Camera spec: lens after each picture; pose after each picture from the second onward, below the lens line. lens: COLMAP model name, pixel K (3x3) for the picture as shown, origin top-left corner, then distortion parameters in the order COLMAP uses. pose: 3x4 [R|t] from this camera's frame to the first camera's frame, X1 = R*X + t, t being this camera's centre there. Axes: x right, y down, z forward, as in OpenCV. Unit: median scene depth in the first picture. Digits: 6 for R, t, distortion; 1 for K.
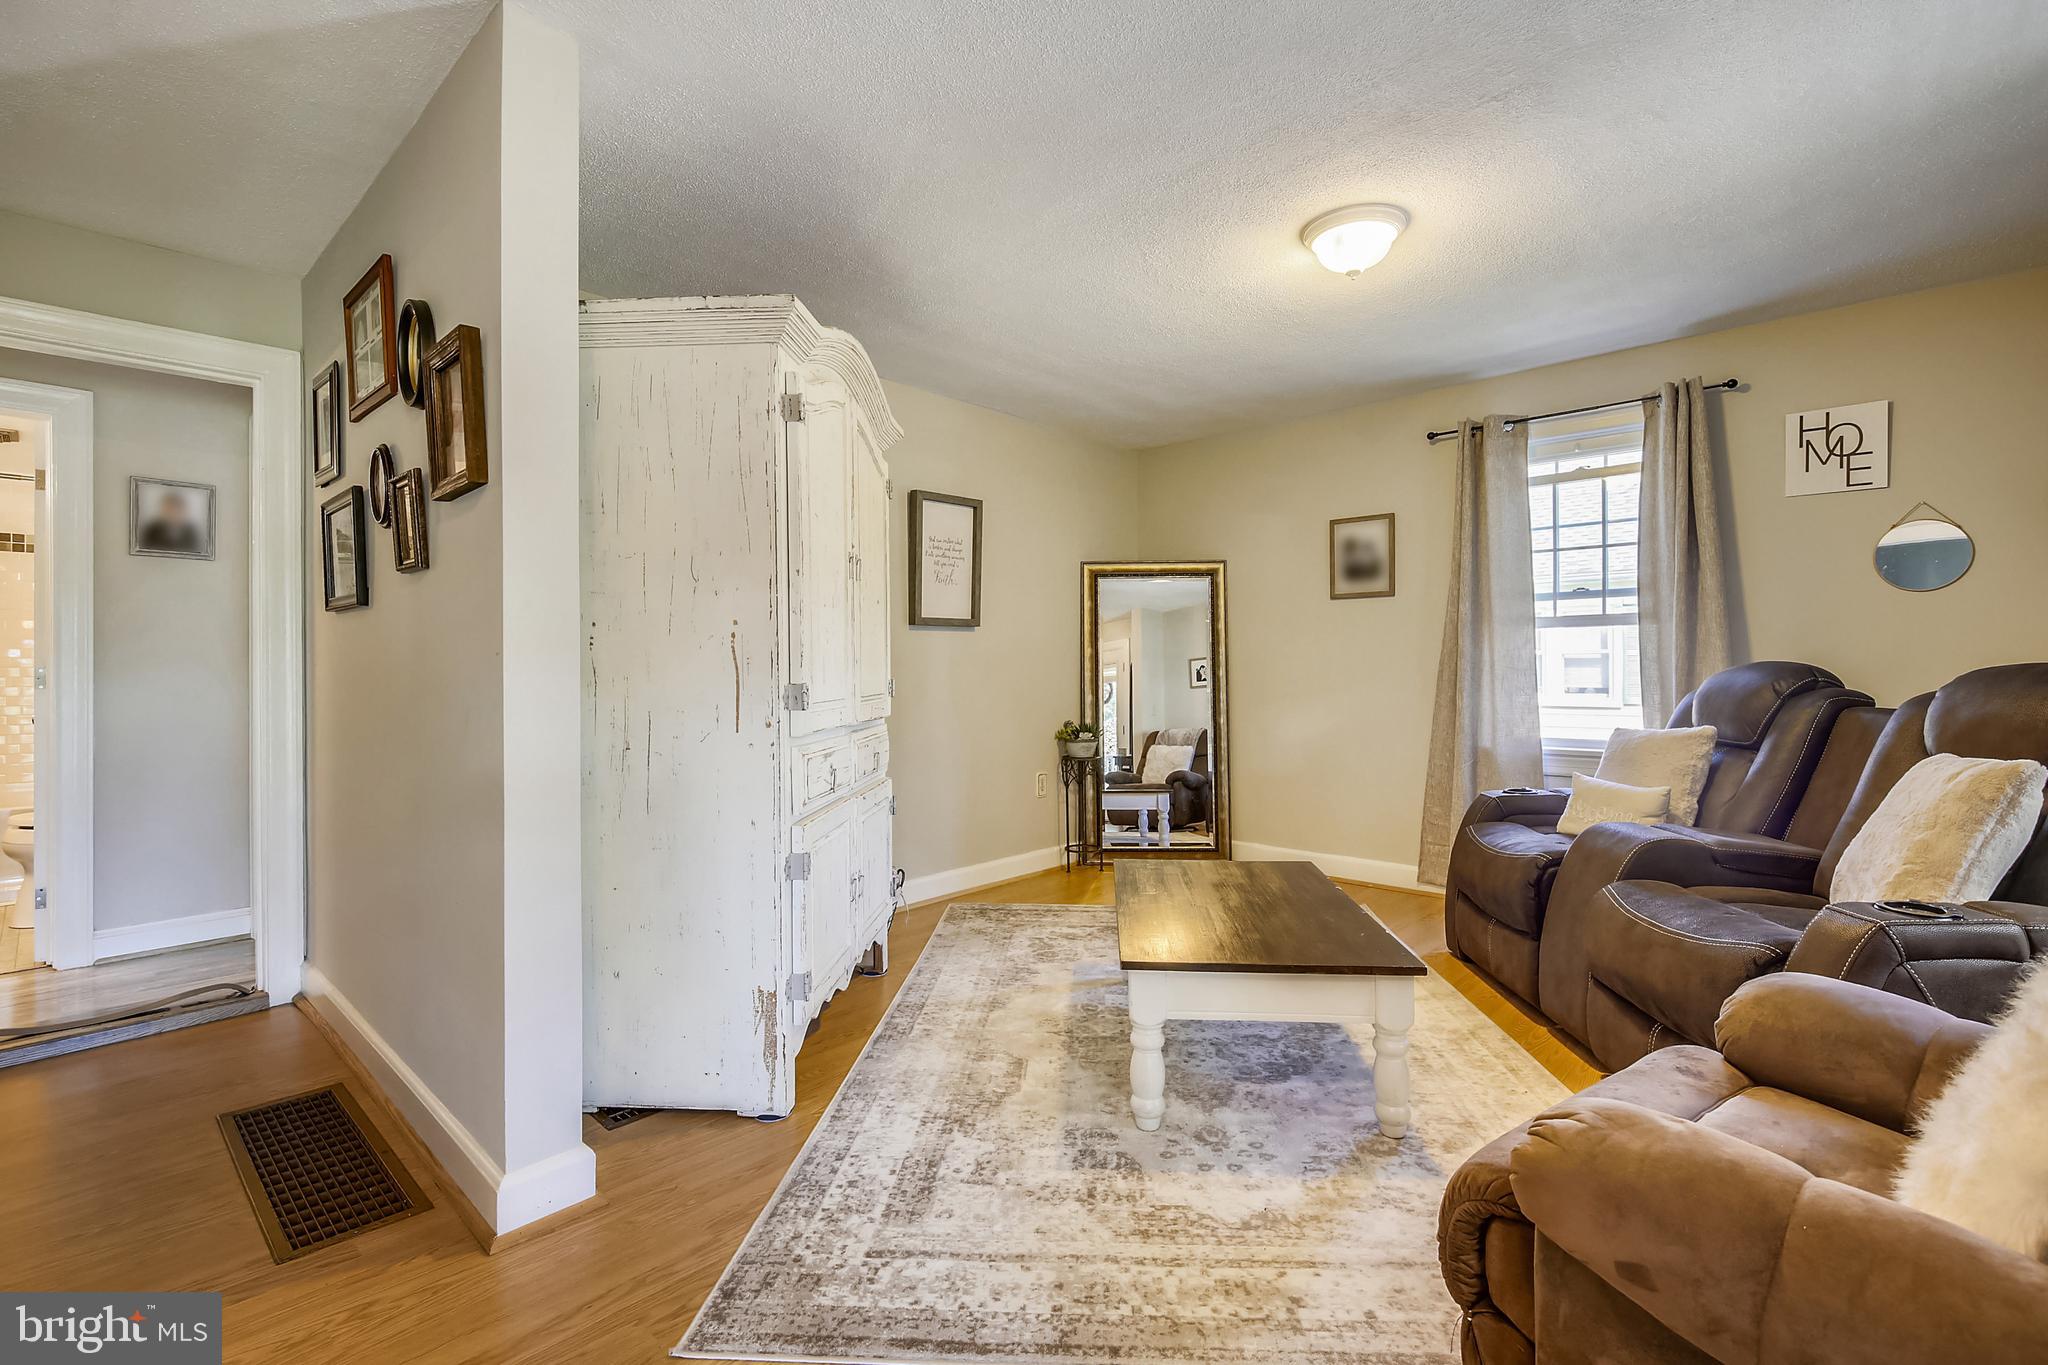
lens RADIAL K [[922.9, 0, 1030.8], [0, 922.9, 667.9], [0, 0, 1]] dist [0.000234, -0.000157]
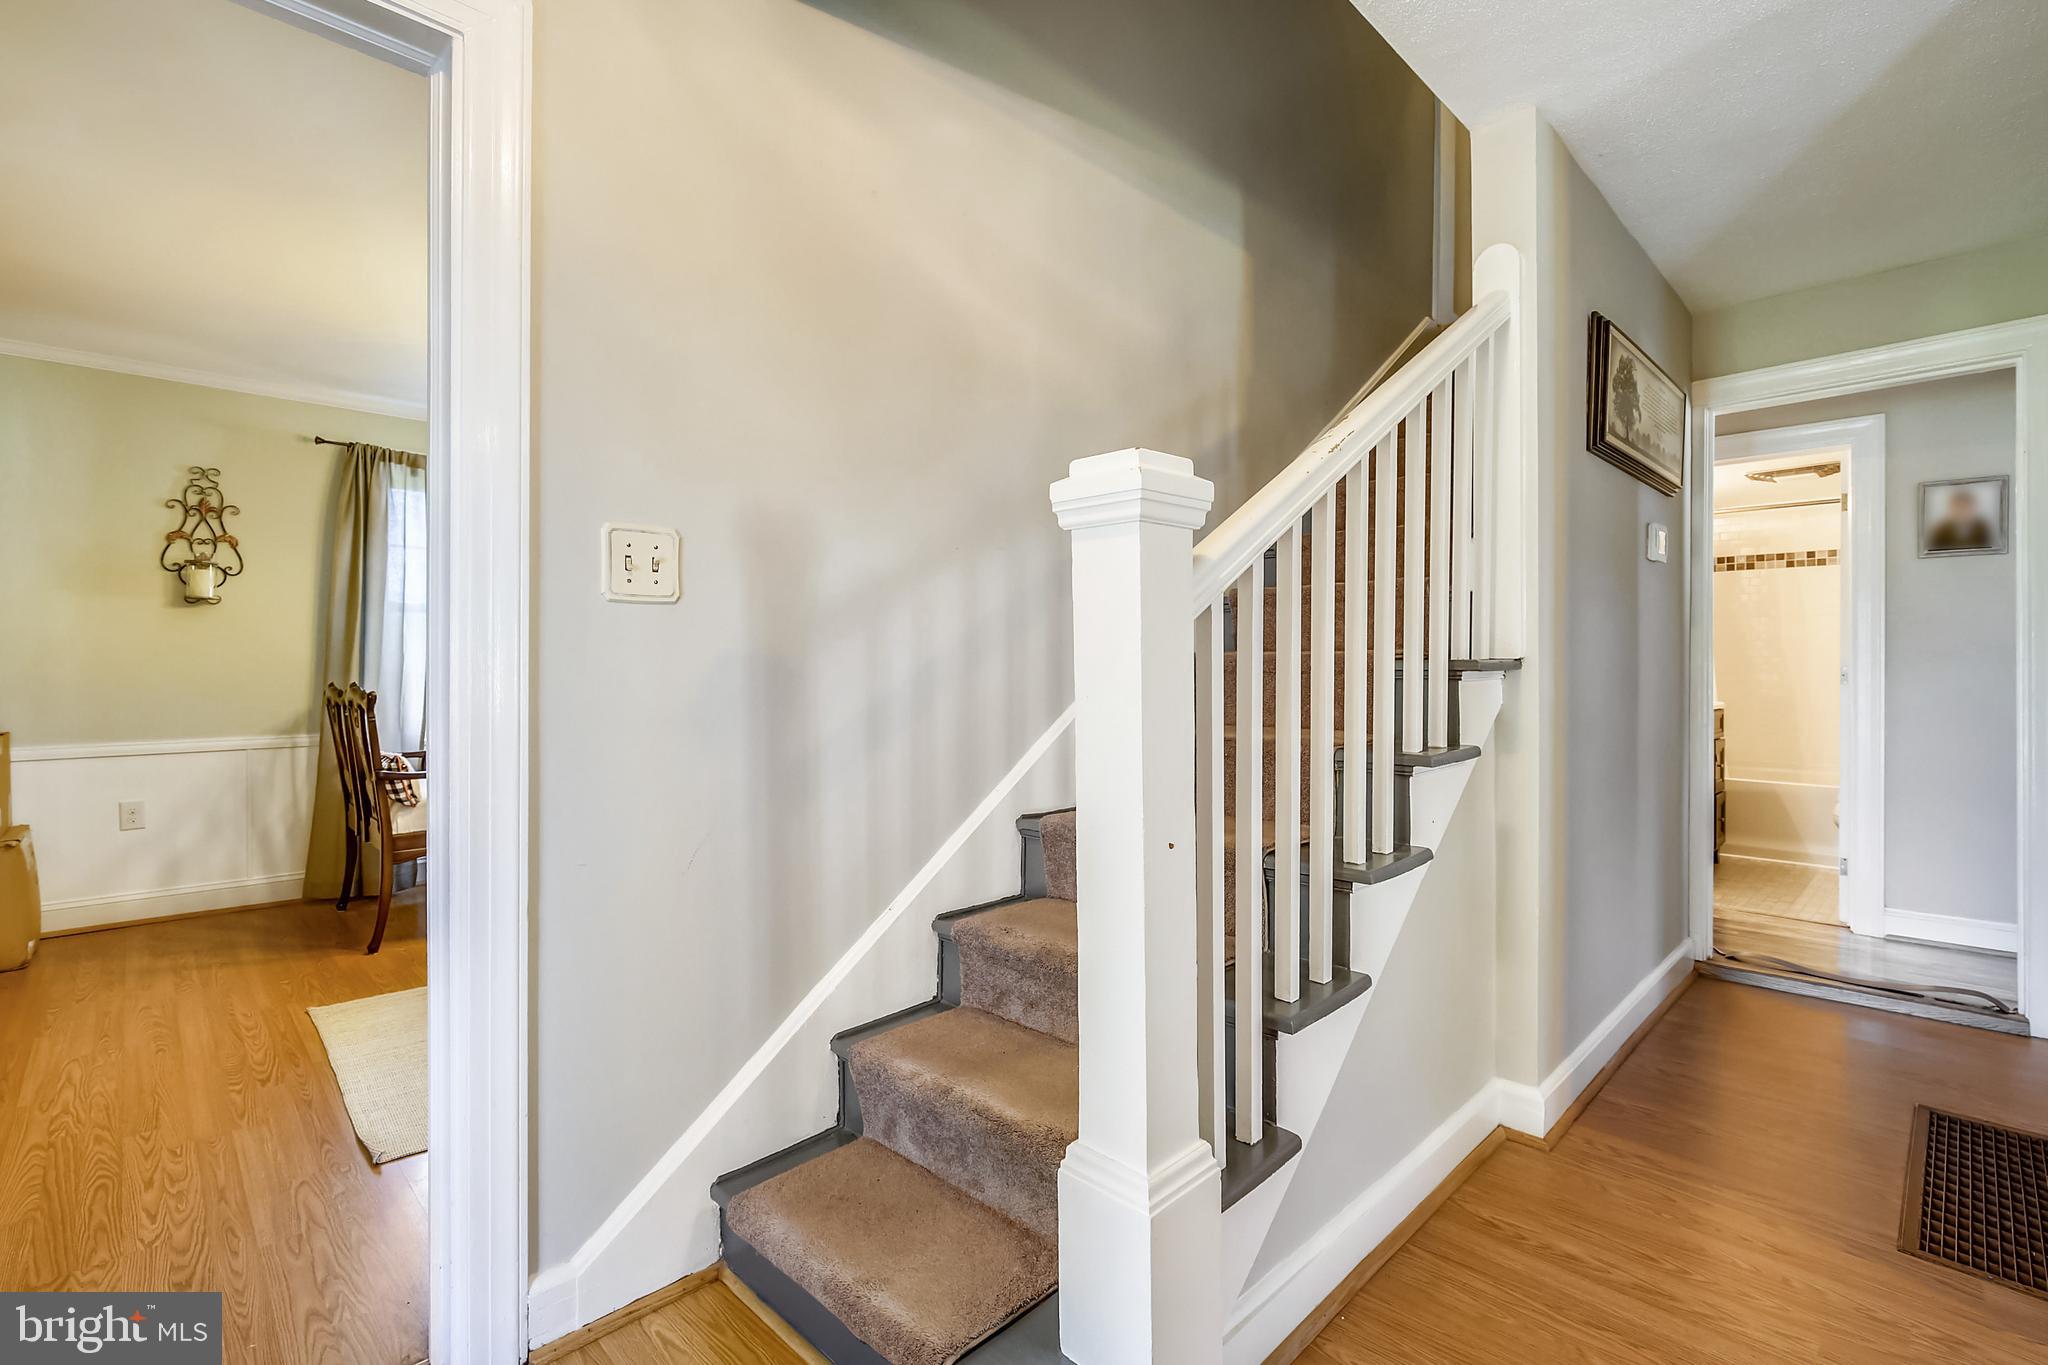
lens RADIAL K [[922.9, 0, 1030.8], [0, 922.9, 667.9], [0, 0, 1]] dist [0.000234, -0.000157]
pose [[-0.048750, 0.004479, -0.998801, 2.003081], [-0.004159, 0.999980, 0.004687, 0.019135], [0.998802, 0.004382, -0.048730, 0.726217]]
